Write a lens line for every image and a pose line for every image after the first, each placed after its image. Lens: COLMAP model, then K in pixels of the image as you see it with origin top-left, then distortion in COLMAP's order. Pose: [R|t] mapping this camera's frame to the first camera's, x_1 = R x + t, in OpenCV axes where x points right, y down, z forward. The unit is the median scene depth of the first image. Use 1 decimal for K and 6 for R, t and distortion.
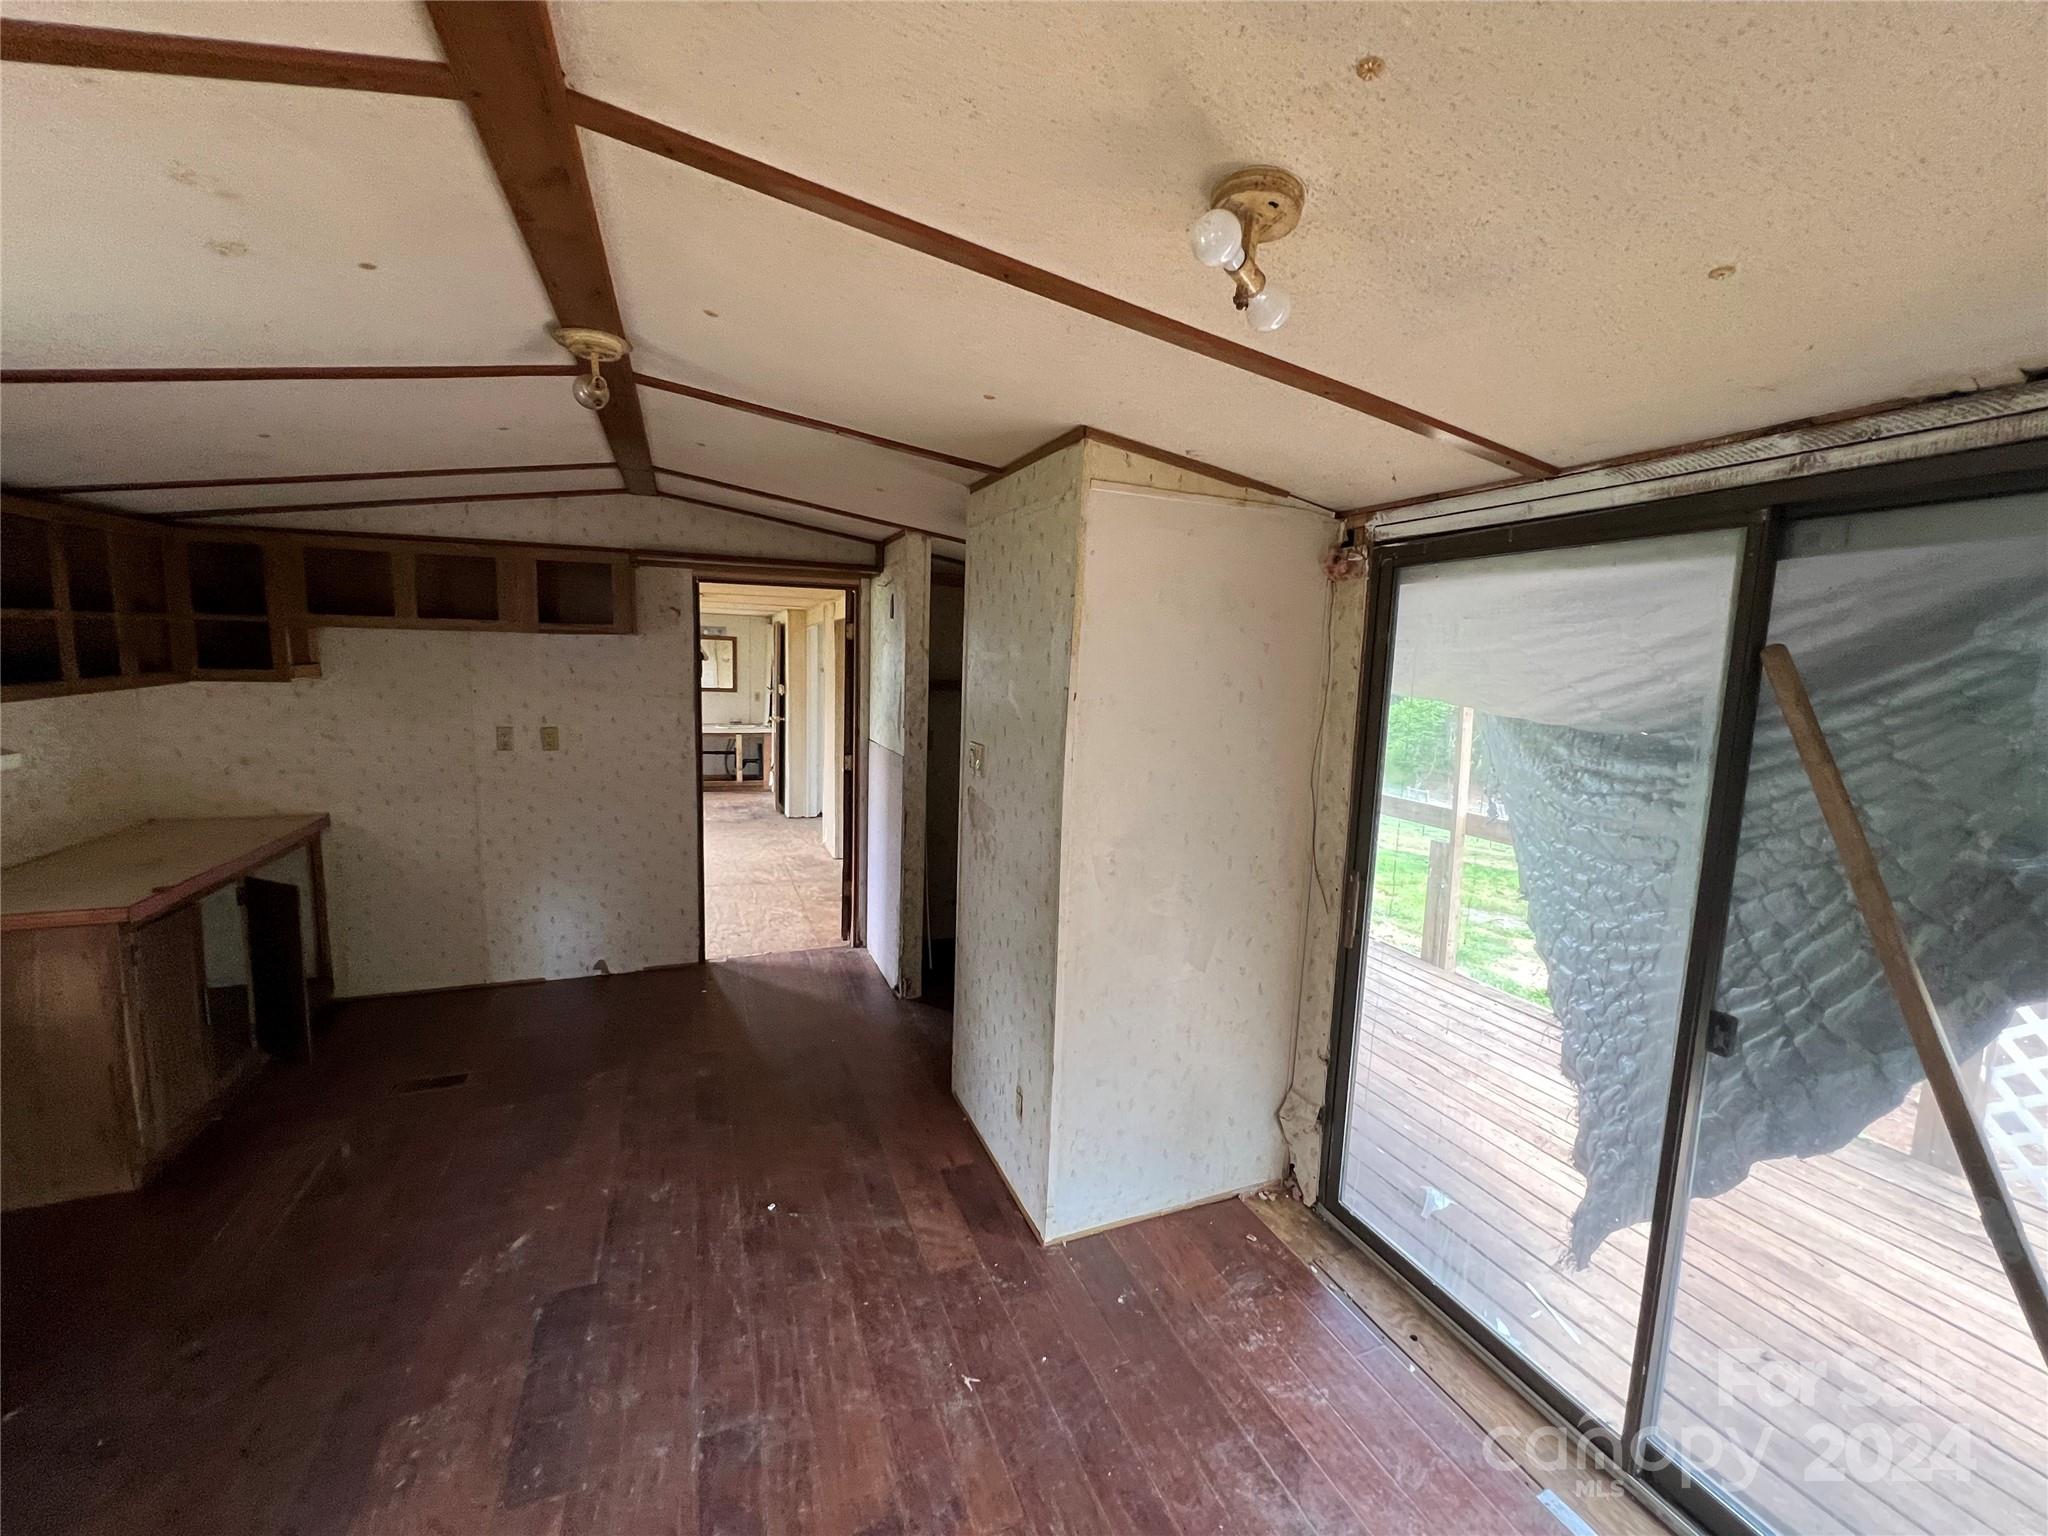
lens RADIAL K [[820.5, 0, 1017.7], [0, 820.5, 766.9], [0, 0, 1]] dist [-0.003956, 0.000647]
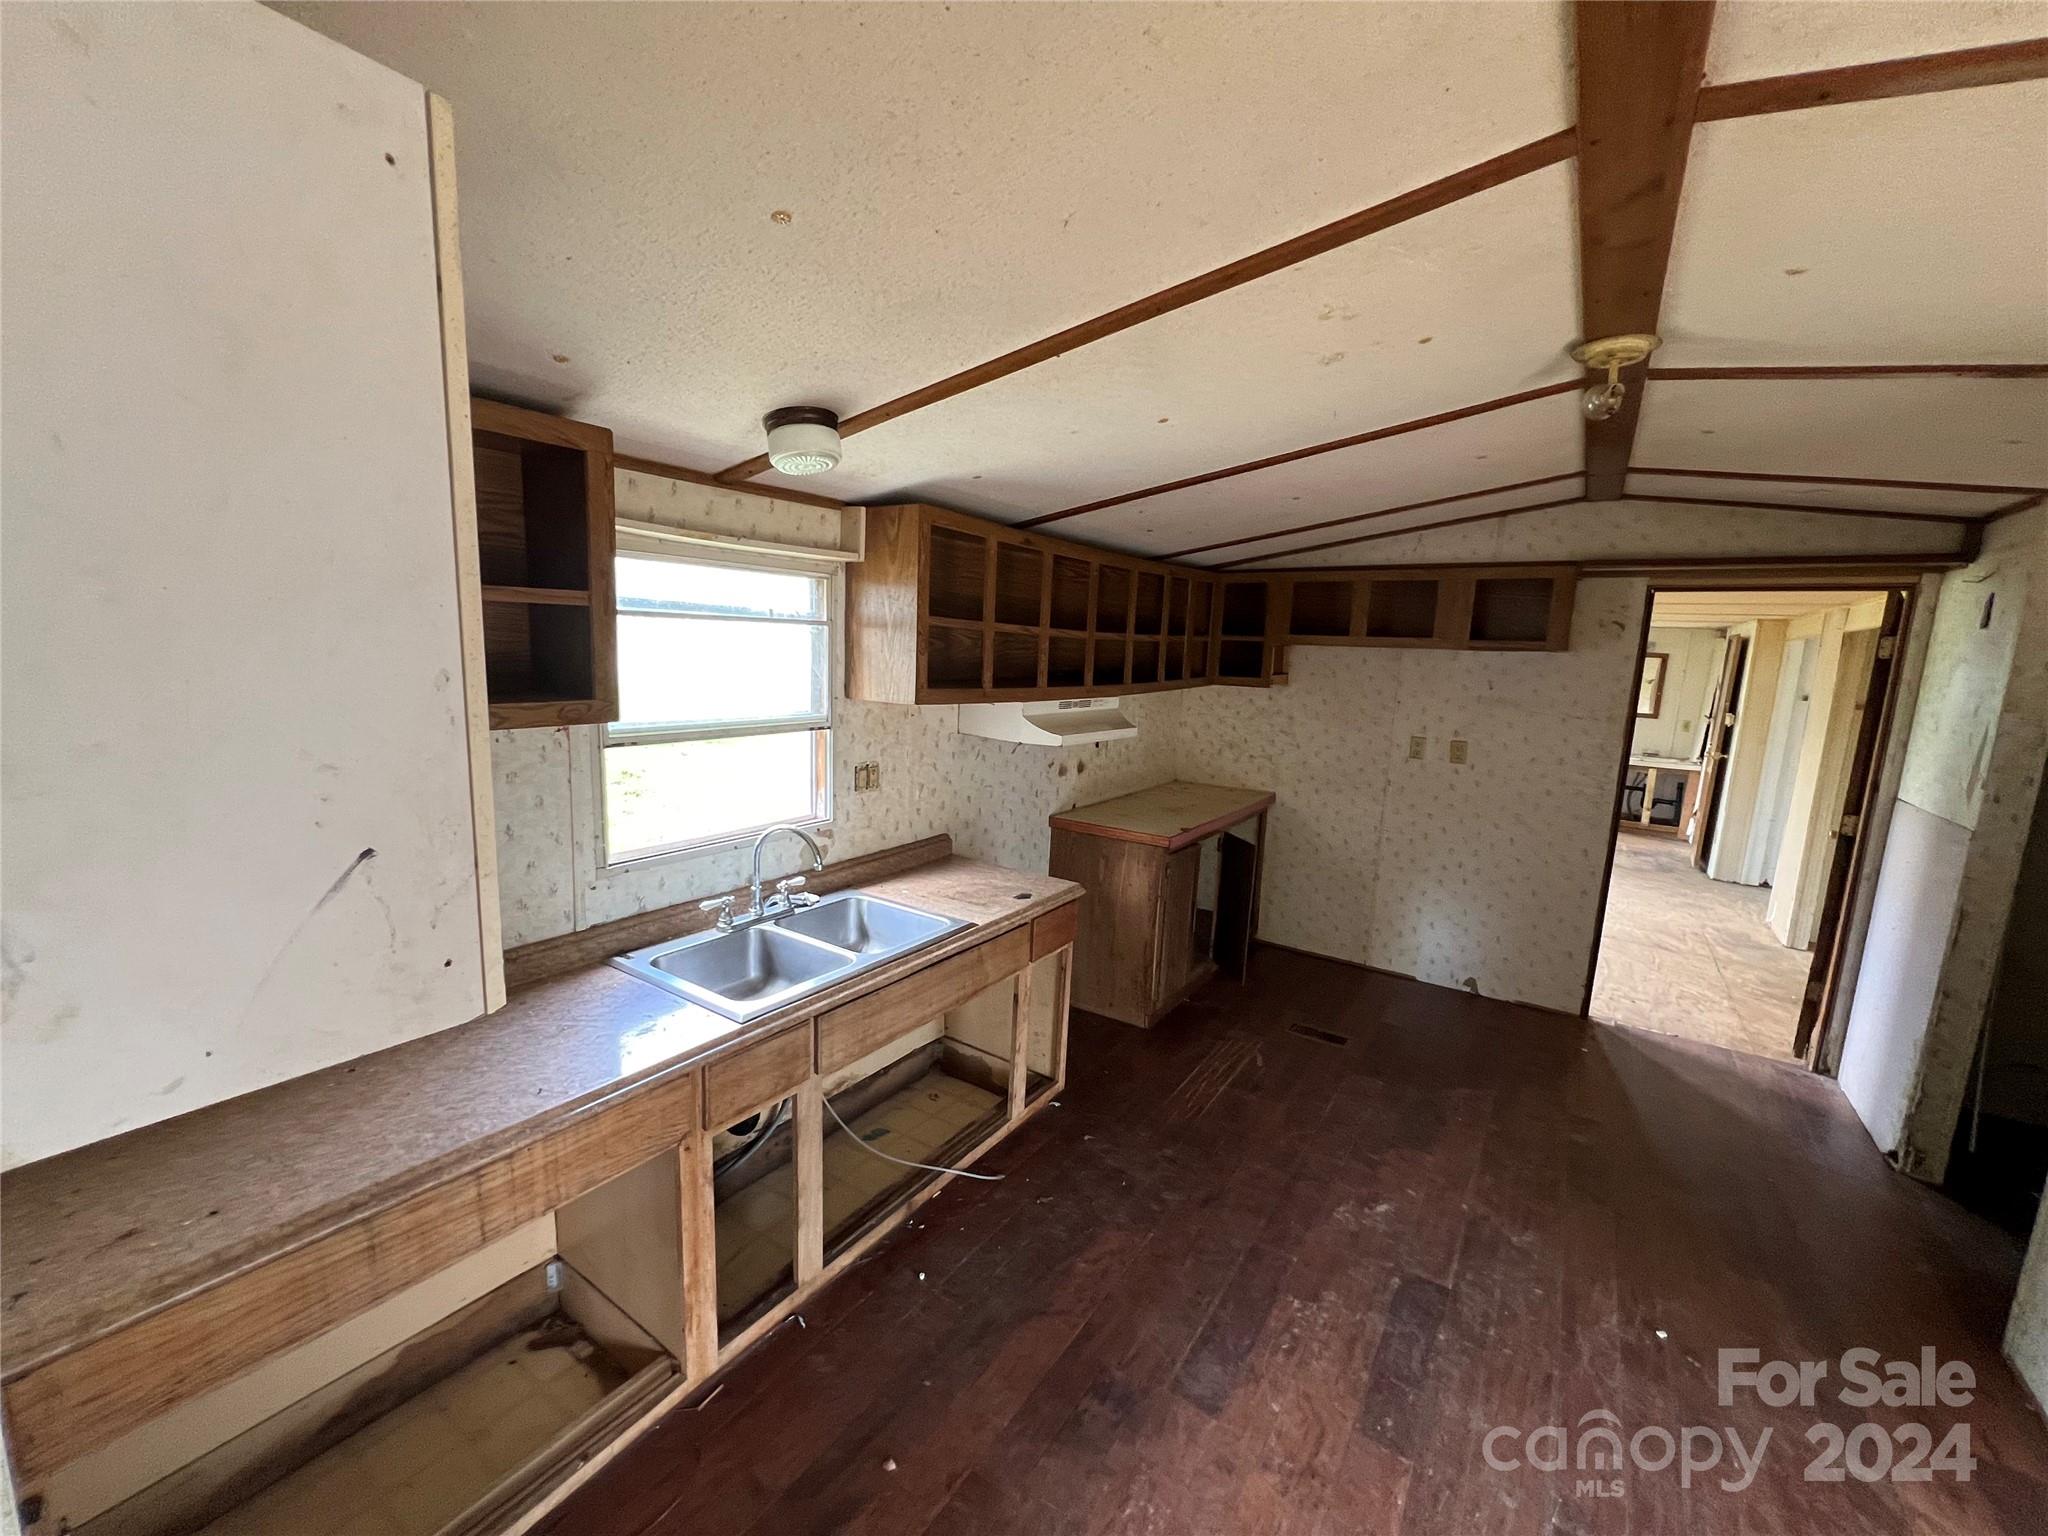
lens RADIAL K [[818.0, 0, 1015.6], [0, 818.0, 765.6], [0, 0, 1]] dist [-0.008063, 0.000993]
pose [[0.554582, 0.115128, -0.824127, -0.031010], [-0.131488, 0.990065, 0.049827, 0.004579], [0.821675, 0.080730, 0.564210, -0.035081]]
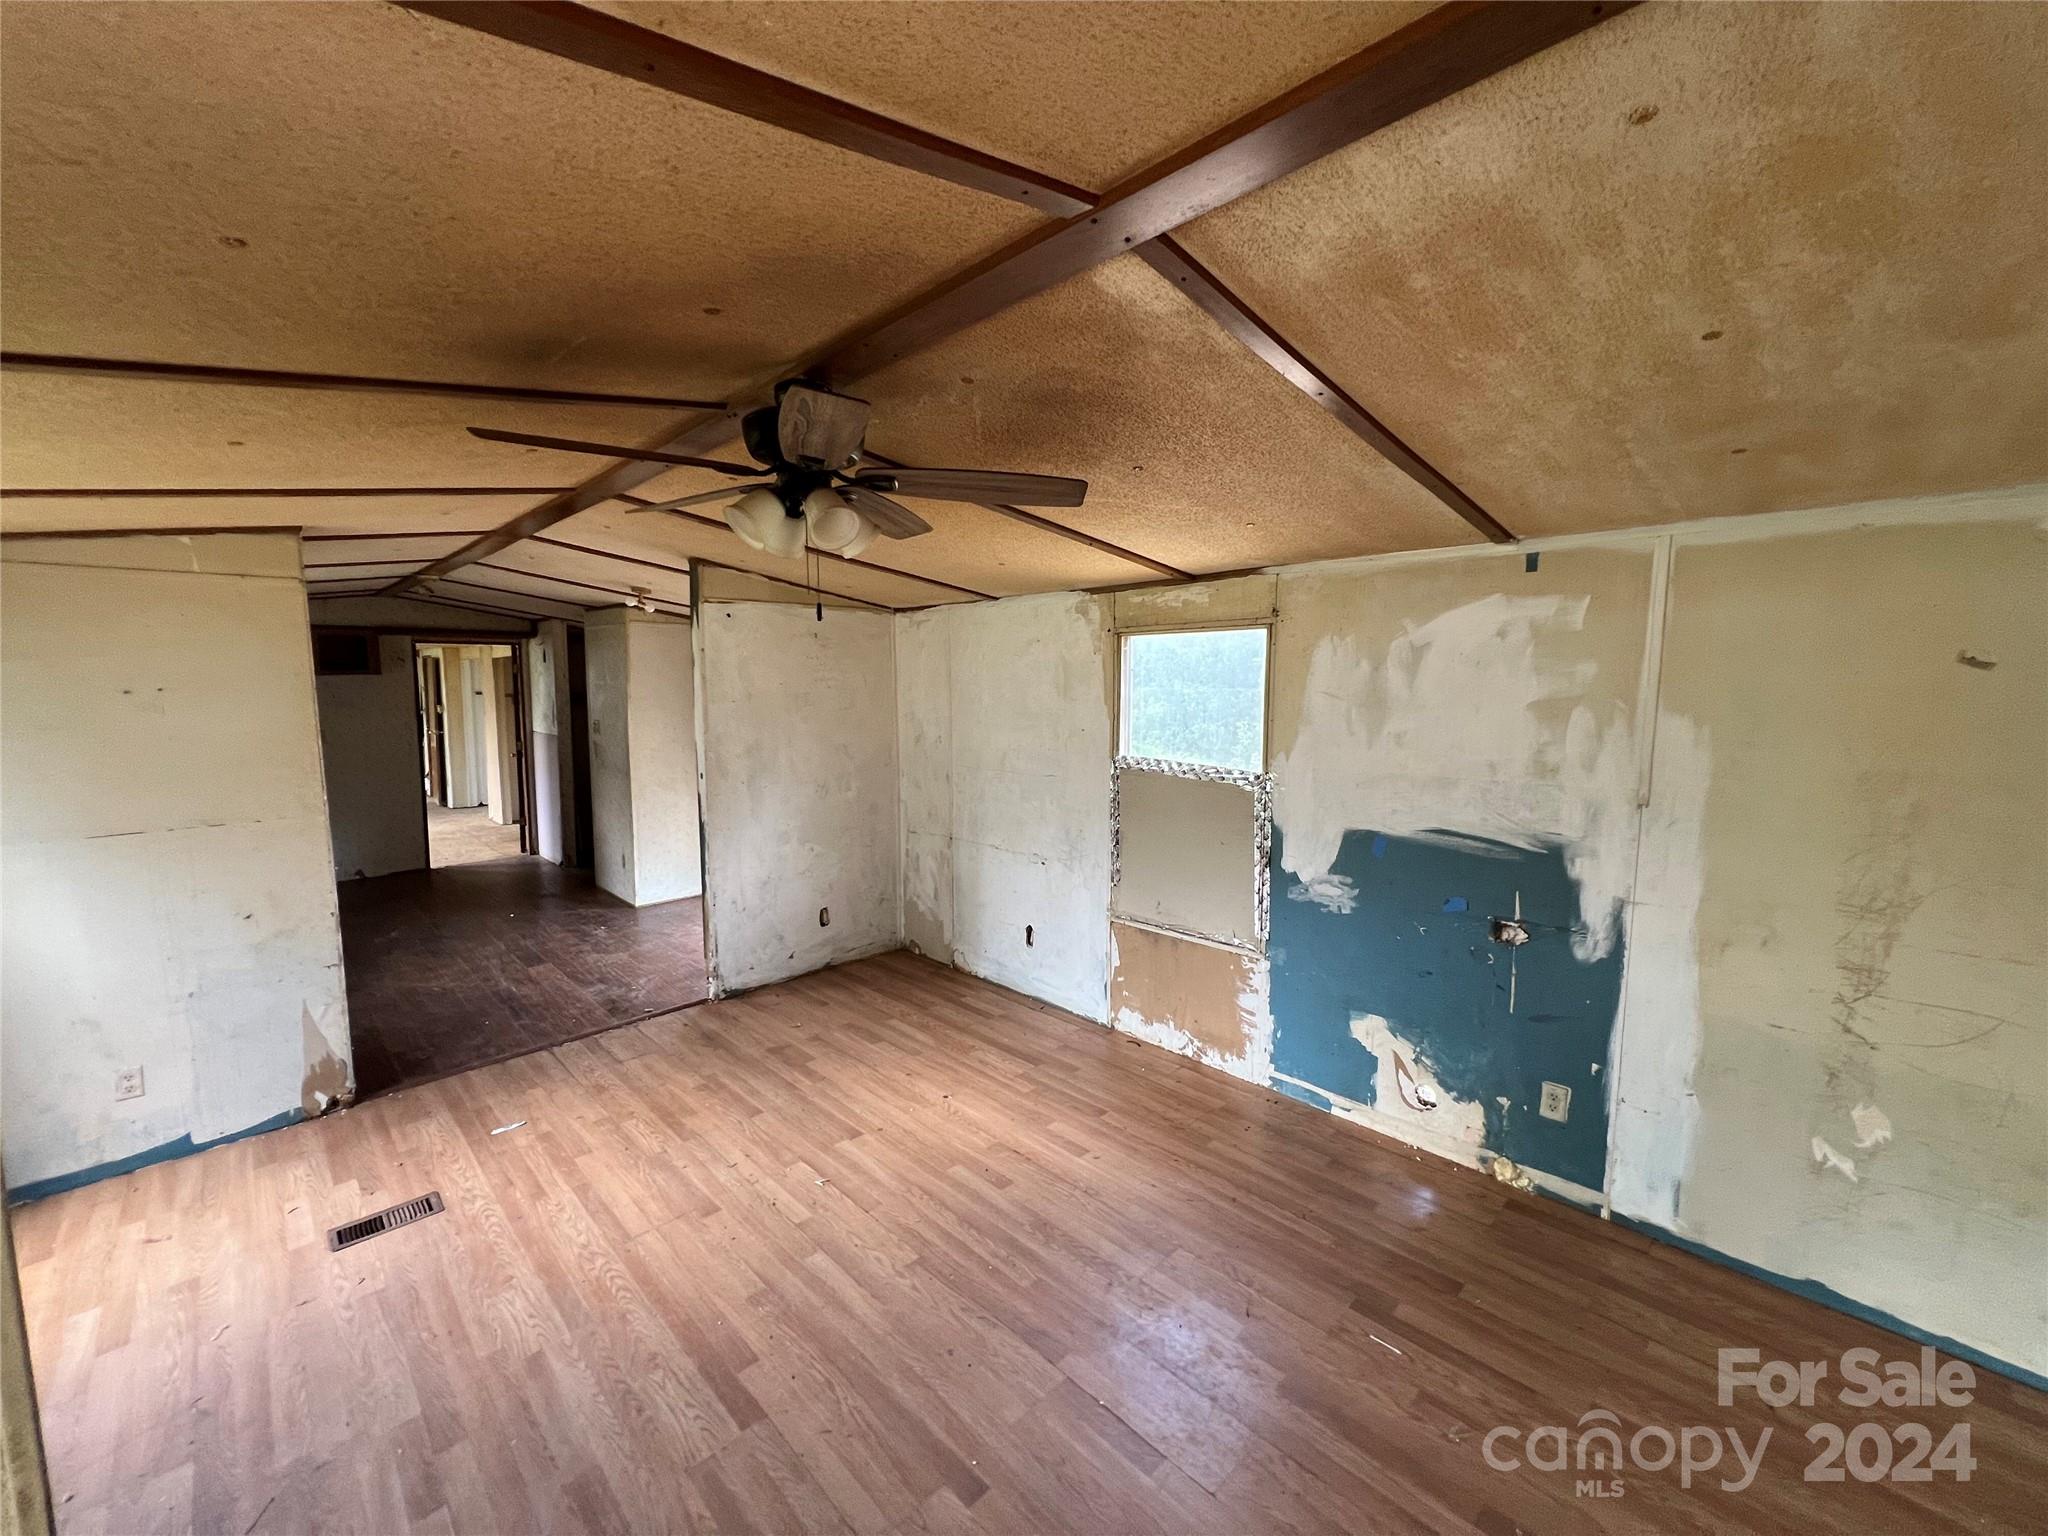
lens RADIAL K [[820.5, 0, 1017.7], [0, 820.5, 766.9], [0, 0, 1]] dist [-0.003956, 0.000647]
pose [[0.922267, -0.067333, 0.380643, 0.109074], [0.074757, 0.997191, -0.004733, 0.140697], [-0.379255, 0.032821, 0.924710, -1.087290]]
